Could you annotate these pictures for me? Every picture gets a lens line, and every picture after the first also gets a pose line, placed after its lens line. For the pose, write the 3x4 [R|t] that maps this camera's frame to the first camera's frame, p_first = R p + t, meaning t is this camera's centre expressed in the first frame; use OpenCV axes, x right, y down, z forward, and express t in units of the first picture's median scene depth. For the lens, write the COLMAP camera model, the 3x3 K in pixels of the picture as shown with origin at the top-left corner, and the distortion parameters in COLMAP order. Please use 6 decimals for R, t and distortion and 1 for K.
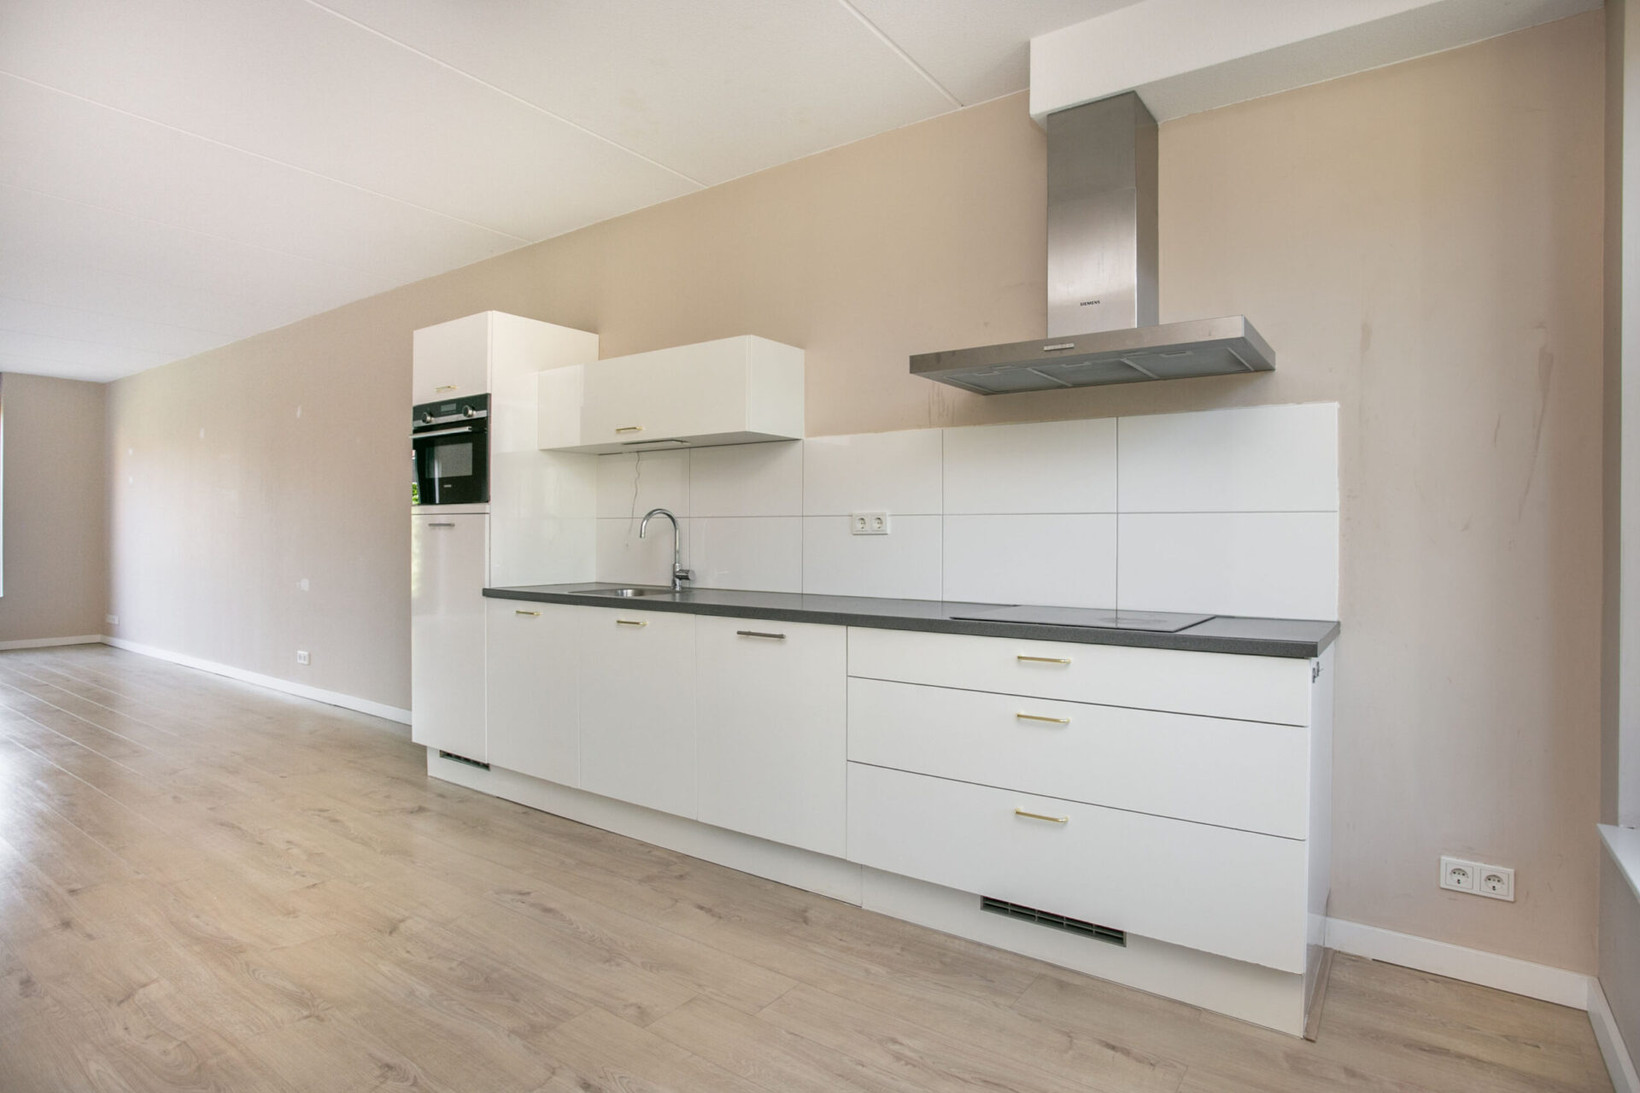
lens RADIAL K [[856.9, 0, 820.0], [0, 856.9, 546.5], [0, 0, 1]] dist [-0.066809, 0.036473]
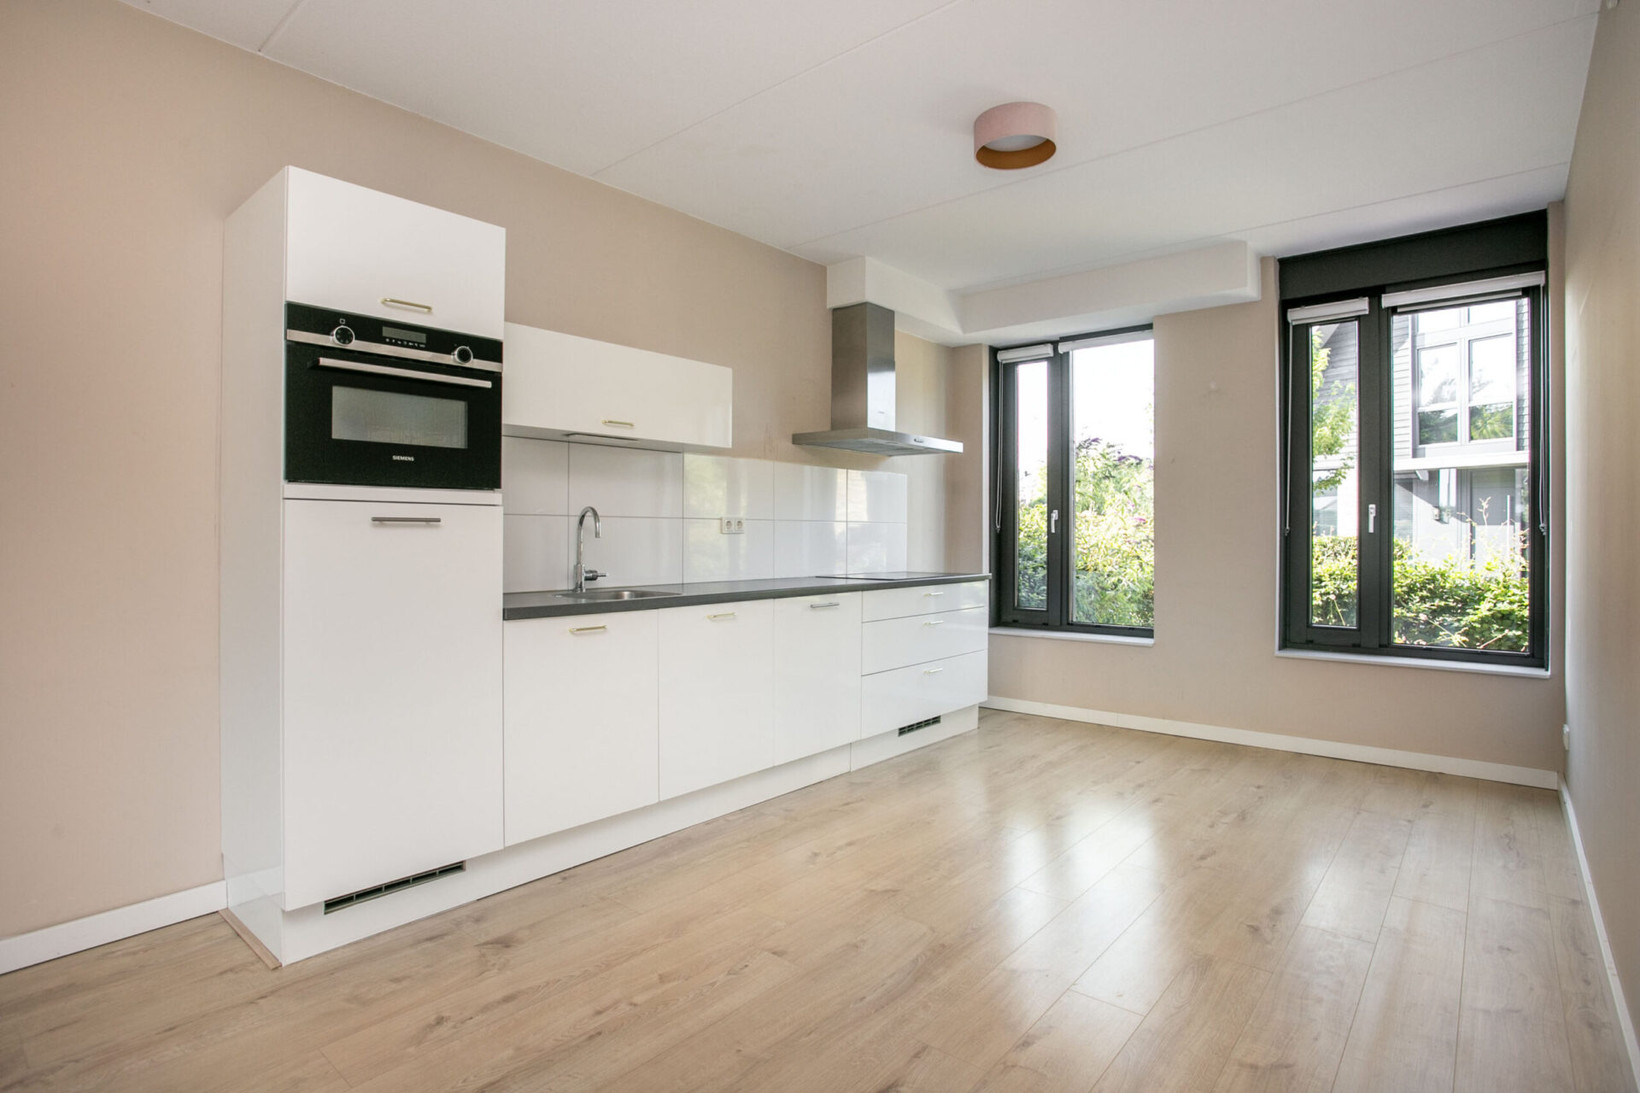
lens RADIAL K [[840.3, 0, 818.0], [0, 840.3, 535.7], [0, 0, 1]] dist [-0.062801, 0.035327]
pose [[0.082016, -0.006298, 0.996611, -1.130967], [0.006569, 0.999962, 0.005779, -0.016229], [-0.996609, 0.006073, 0.082054, 0.699673]]
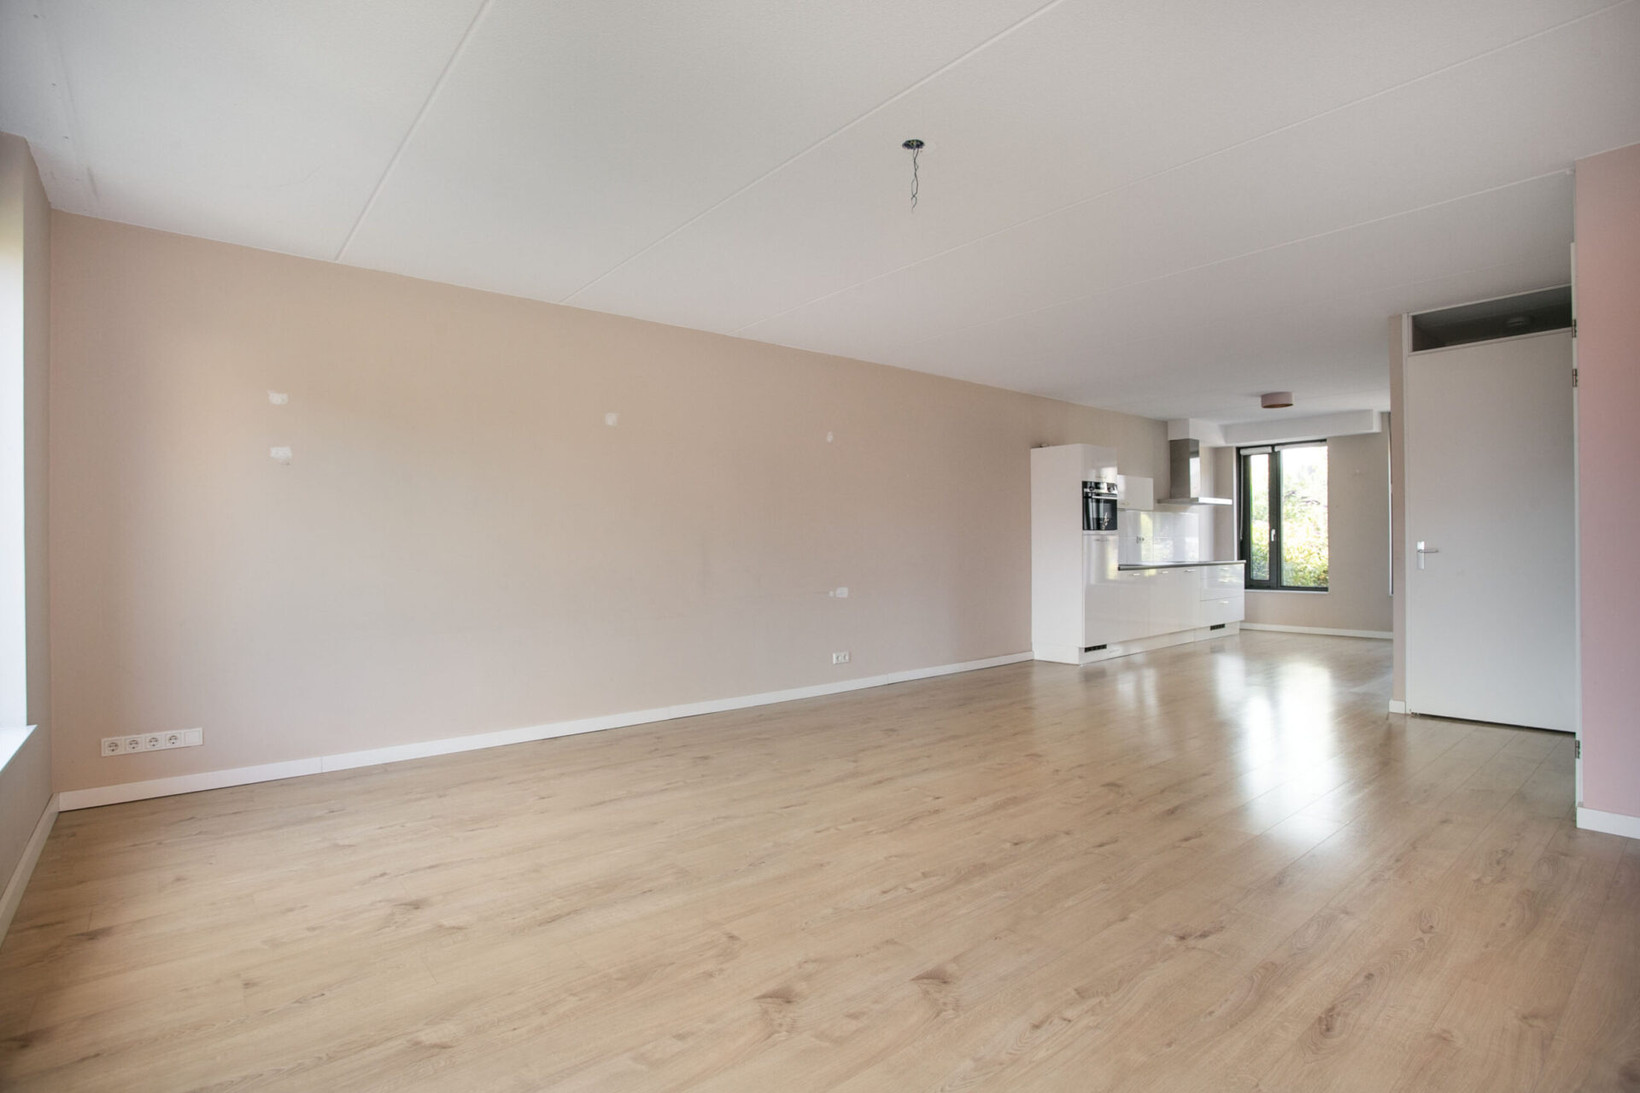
lens RADIAL K [[783.0, 0, 820.0], [0, 783.0, 546.5], [0, 0, 1]] dist [-0.057288, 0.024800]
pose [[0.264048, -0.008999, 0.964468, -2.823970], [0.017510, 0.999836, 0.004535, -0.032553], [-0.964351, 0.015691, 0.264163, 1.283781]]
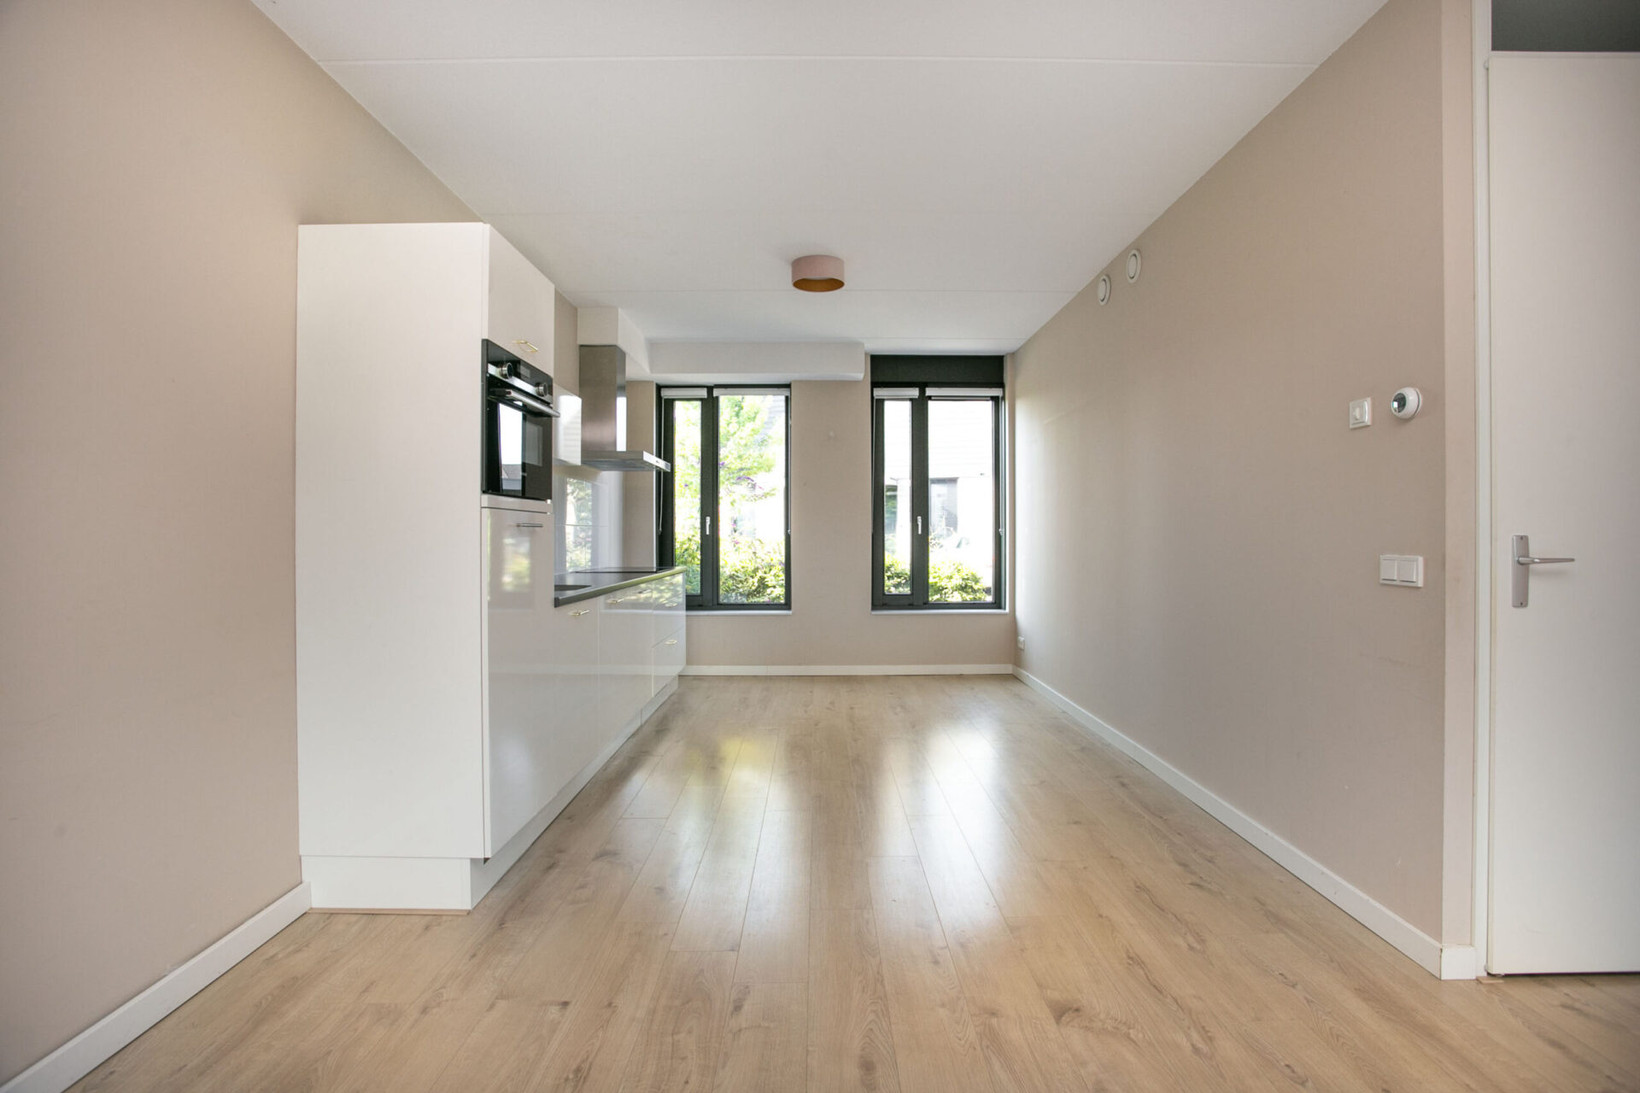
lens RADIAL K [[804.9, 0, 826.3], [0, 804.9, 536.8], [0, 0, 1]] dist [-0.068912, 0.027633]
pose [[-0.579856, -0.004671, 0.814705, -1.293841], [0.006226, 0.999929, 0.010164, -0.022445], [-0.814695, 0.010967, -0.579786, 1.307415]]
